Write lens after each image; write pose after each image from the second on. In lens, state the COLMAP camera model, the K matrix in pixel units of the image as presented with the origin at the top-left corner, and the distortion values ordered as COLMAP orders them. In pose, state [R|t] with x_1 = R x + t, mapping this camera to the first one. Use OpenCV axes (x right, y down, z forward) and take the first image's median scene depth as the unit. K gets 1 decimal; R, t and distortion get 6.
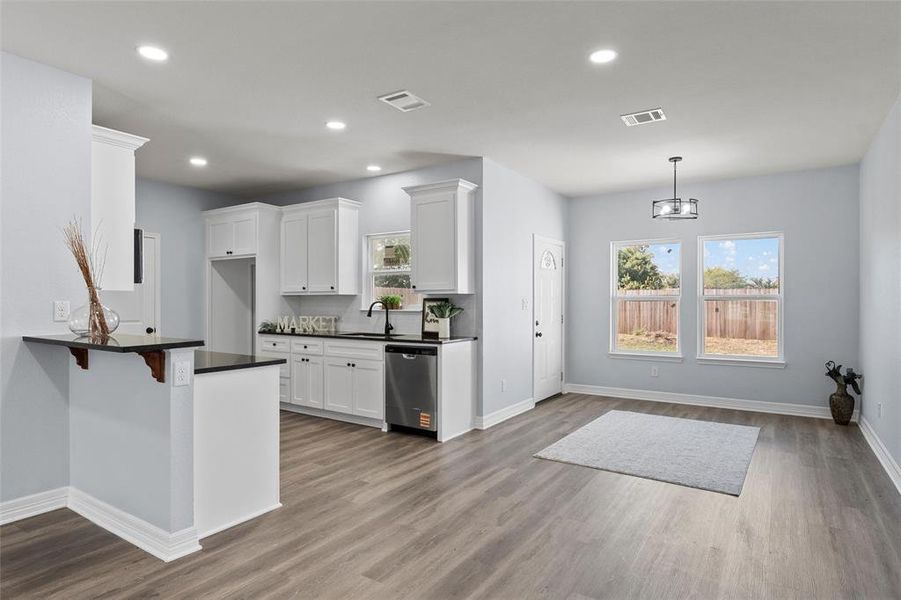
lens RADIAL K [[499.5, 0, 452.5], [0, 499.5, 300.1], [0, 0, 1]] dist [0.000585, -0.001341]
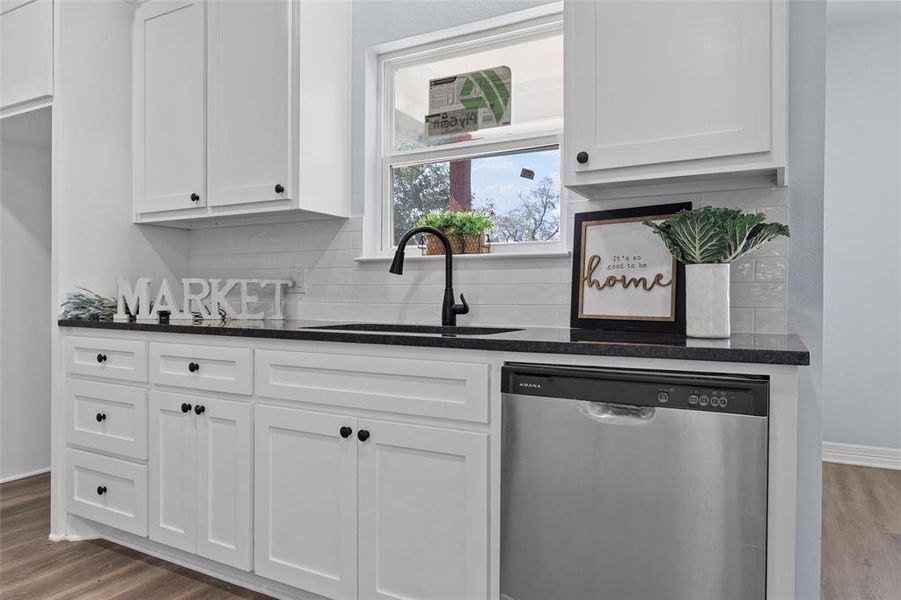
lens RADIAL K [[587.2, 0, 453.3], [0, 587.2, 304.8], [0, 0, 1]] dist [0.003786, -0.004246]
pose [[0.996298, 0.005639, 0.085784, -0.167918], [-0.006884, 0.999875, 0.014220, 0.049643], [-0.085693, -0.014758, 0.996212, 0.634171]]
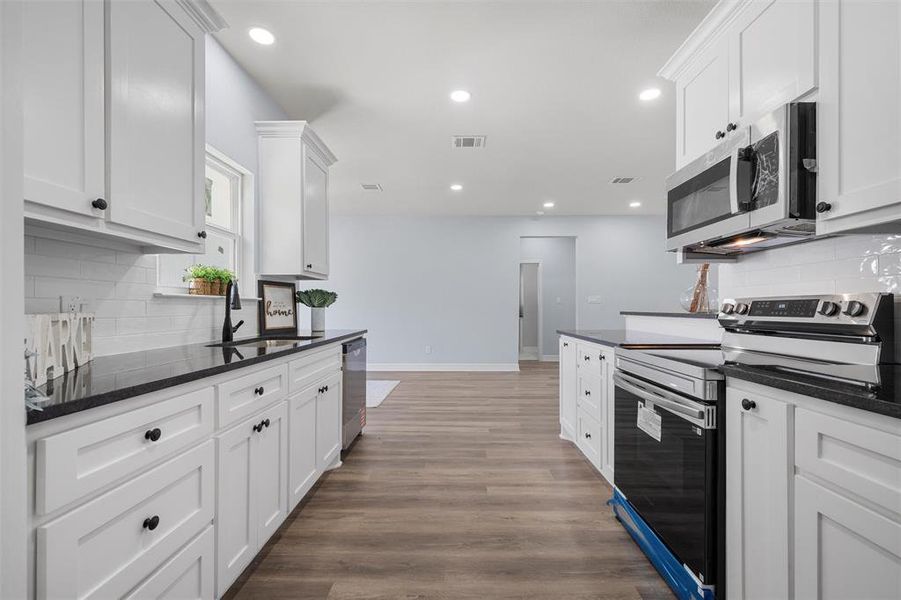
lens RADIAL K [[376.4, 0, 450.8], [0, 376.4, 306.4], [0, 0, 1]] dist [-0.000741, -0.000323]
pose [[-0.530070, 0.003682, 0.847946, -0.619490], [0.000603, 0.999992, -0.003965, 0.033561], [-0.847954, -0.001590, -0.530068, 1.051617]]
